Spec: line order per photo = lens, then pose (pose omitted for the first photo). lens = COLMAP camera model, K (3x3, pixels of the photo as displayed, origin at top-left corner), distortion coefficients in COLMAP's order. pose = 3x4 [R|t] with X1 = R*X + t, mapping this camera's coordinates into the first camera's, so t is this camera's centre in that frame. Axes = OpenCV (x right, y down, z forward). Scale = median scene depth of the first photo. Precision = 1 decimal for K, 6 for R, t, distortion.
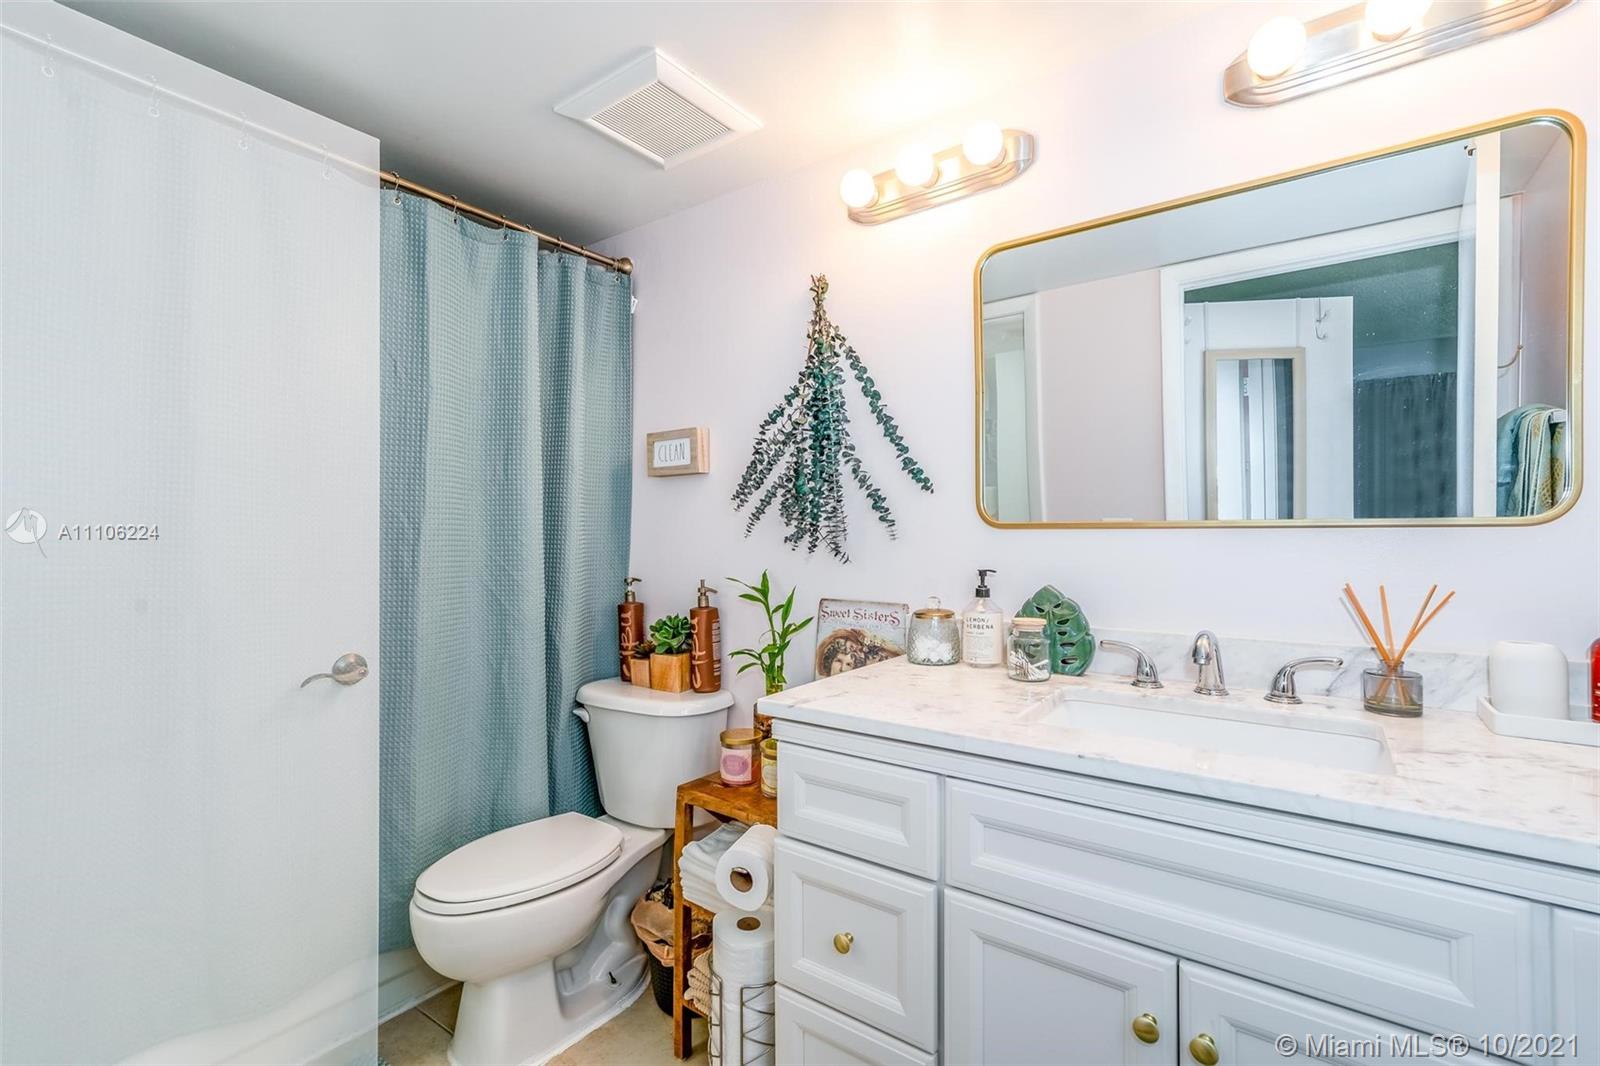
lens RADIAL K [[733.8, 0, 804.7], [0, 733.8, 531.0], [0, 0, 1]] dist [-0.000433, 0.000194]
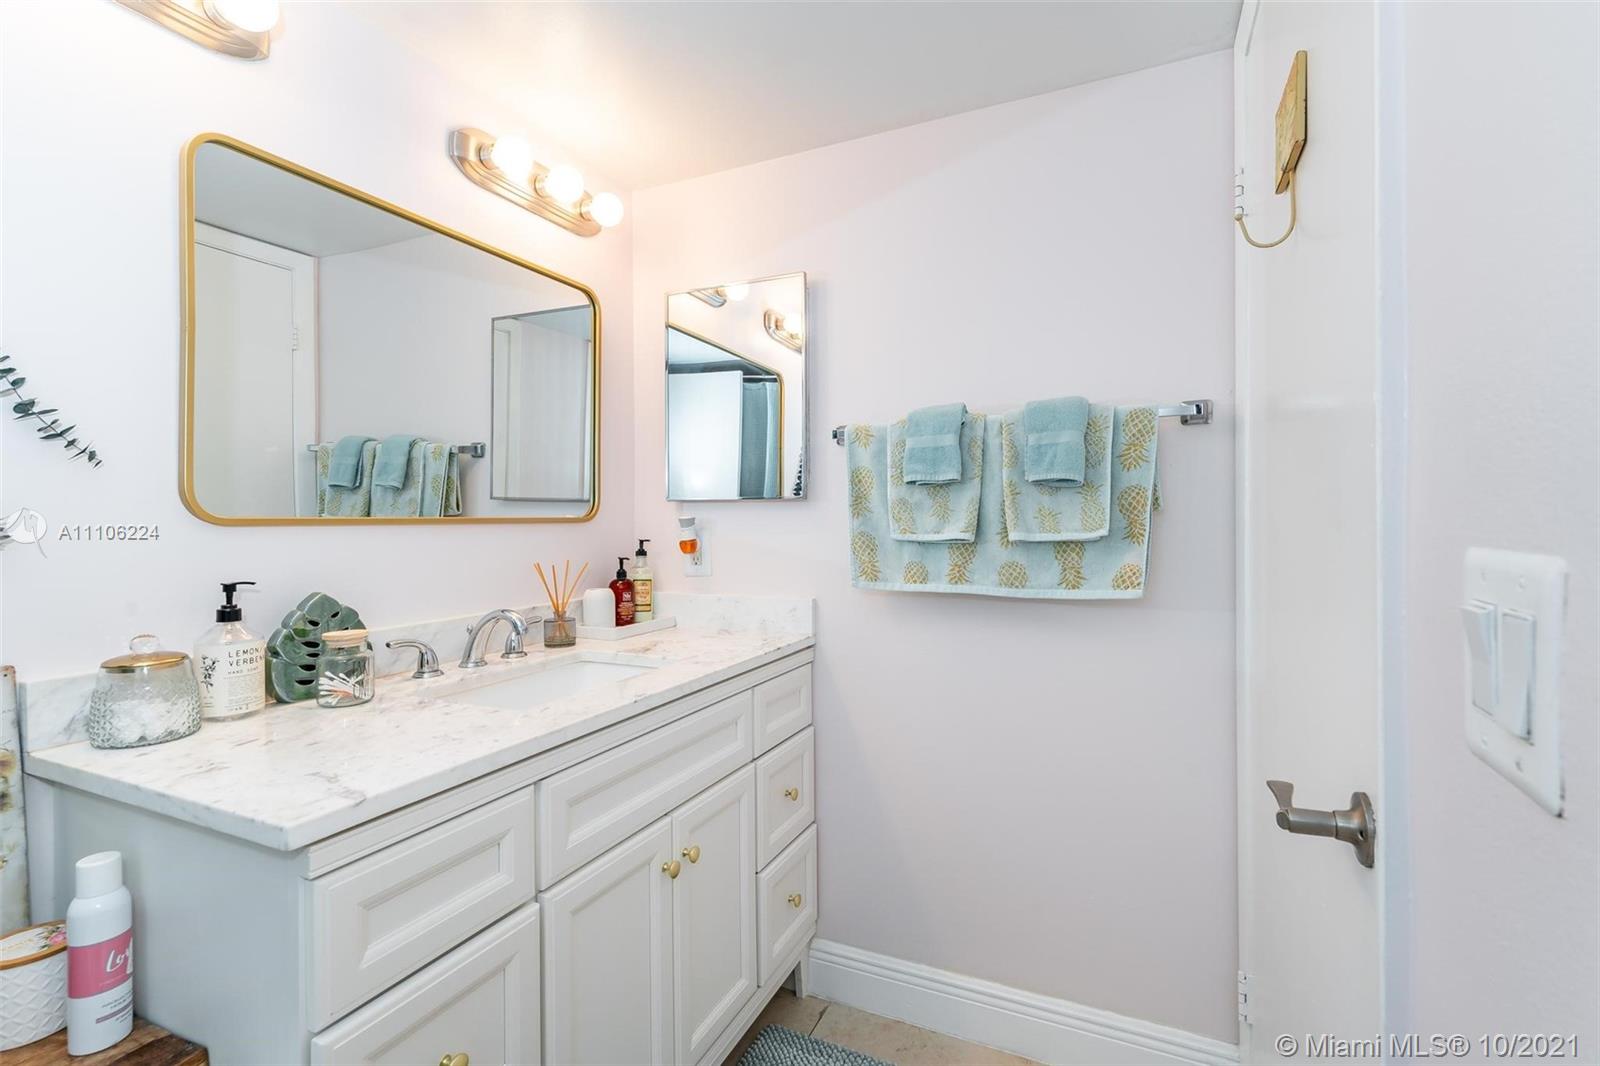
lens RADIAL K [[769.5, 0, 799.1], [0, 769.5, 528.4], [0, 0, 1]] dist [-0.019233, -0.000351]
pose [[-0.230001, 0.000678, 0.973190, -0.705855], [0.014314, 0.999894, 0.002686, 0.006210], [-0.973085, 0.014548, -0.229986, 0.734508]]
